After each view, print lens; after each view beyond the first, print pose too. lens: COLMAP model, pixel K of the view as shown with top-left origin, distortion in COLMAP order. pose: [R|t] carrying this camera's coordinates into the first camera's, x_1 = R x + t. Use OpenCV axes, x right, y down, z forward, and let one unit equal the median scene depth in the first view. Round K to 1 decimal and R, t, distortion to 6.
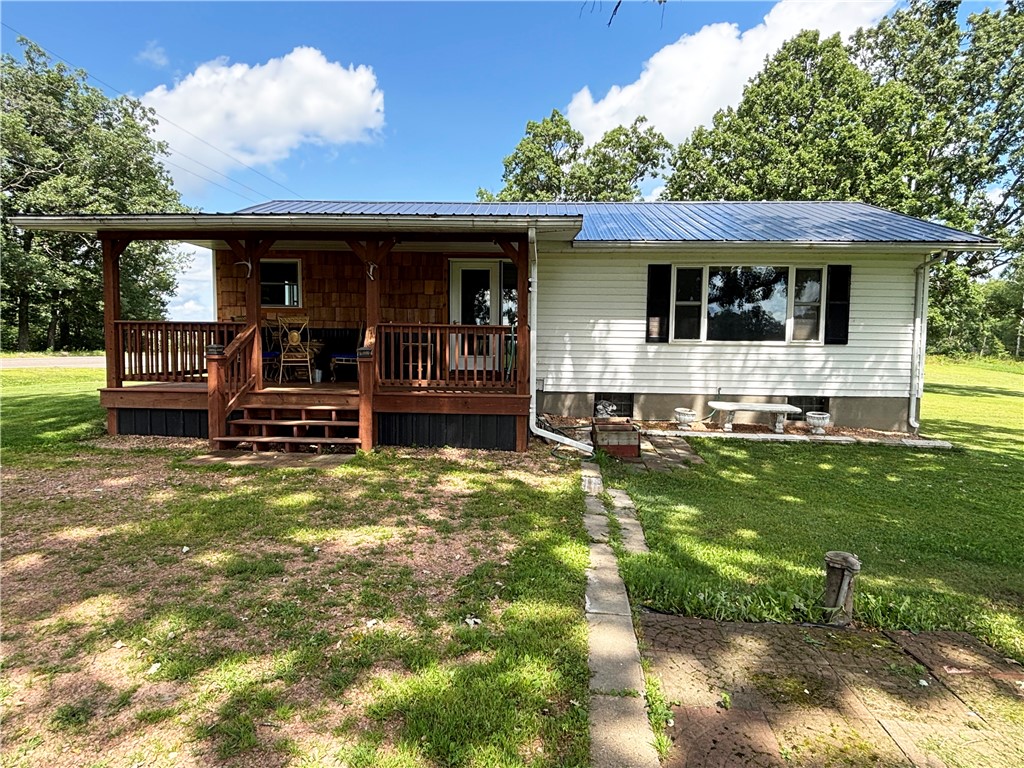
lens RADIAL K [[602.7, 0, 513.9], [0, 602.7, 383.4], [0, 0, 1]] dist [-0.004128, -0.000423]
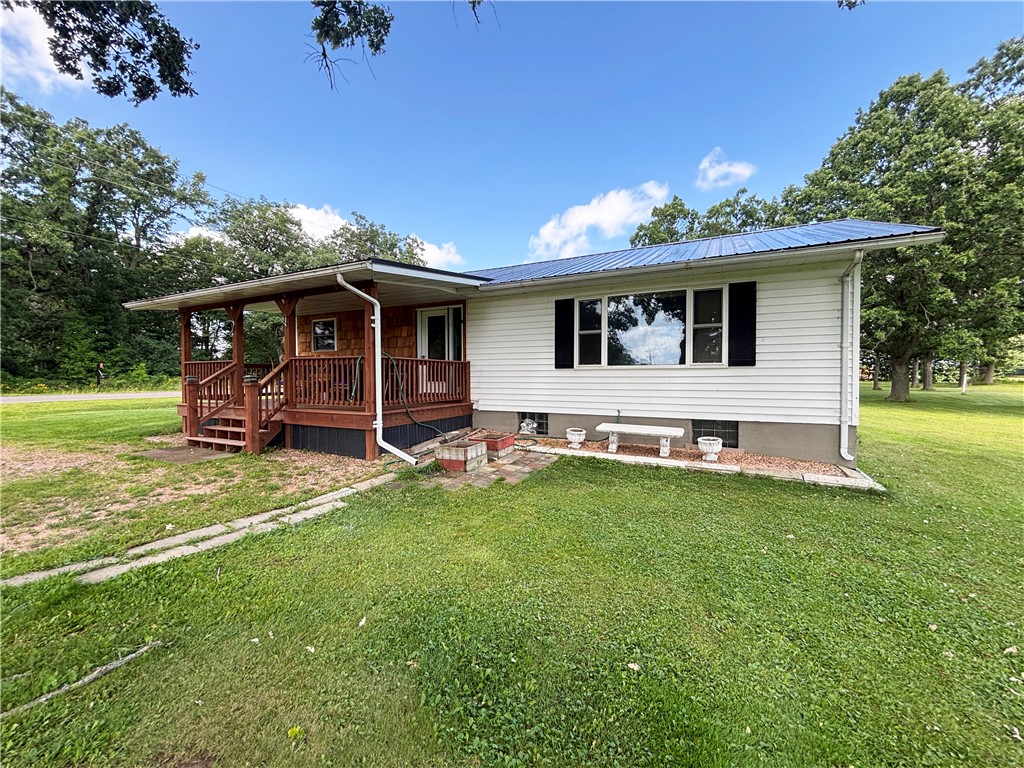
lens RADIAL K [[411.8, 0, 510.5], [0, 411.8, 378.6], [0, 0, 1]] dist [0.003774, -0.000517]
pose [[0.915286, -0.013483, -0.402578, 0.456702], [-0.011734, 0.998123, -0.060106, -0.002053], [0.402633, 0.059738, 0.913410, 0.263120]]
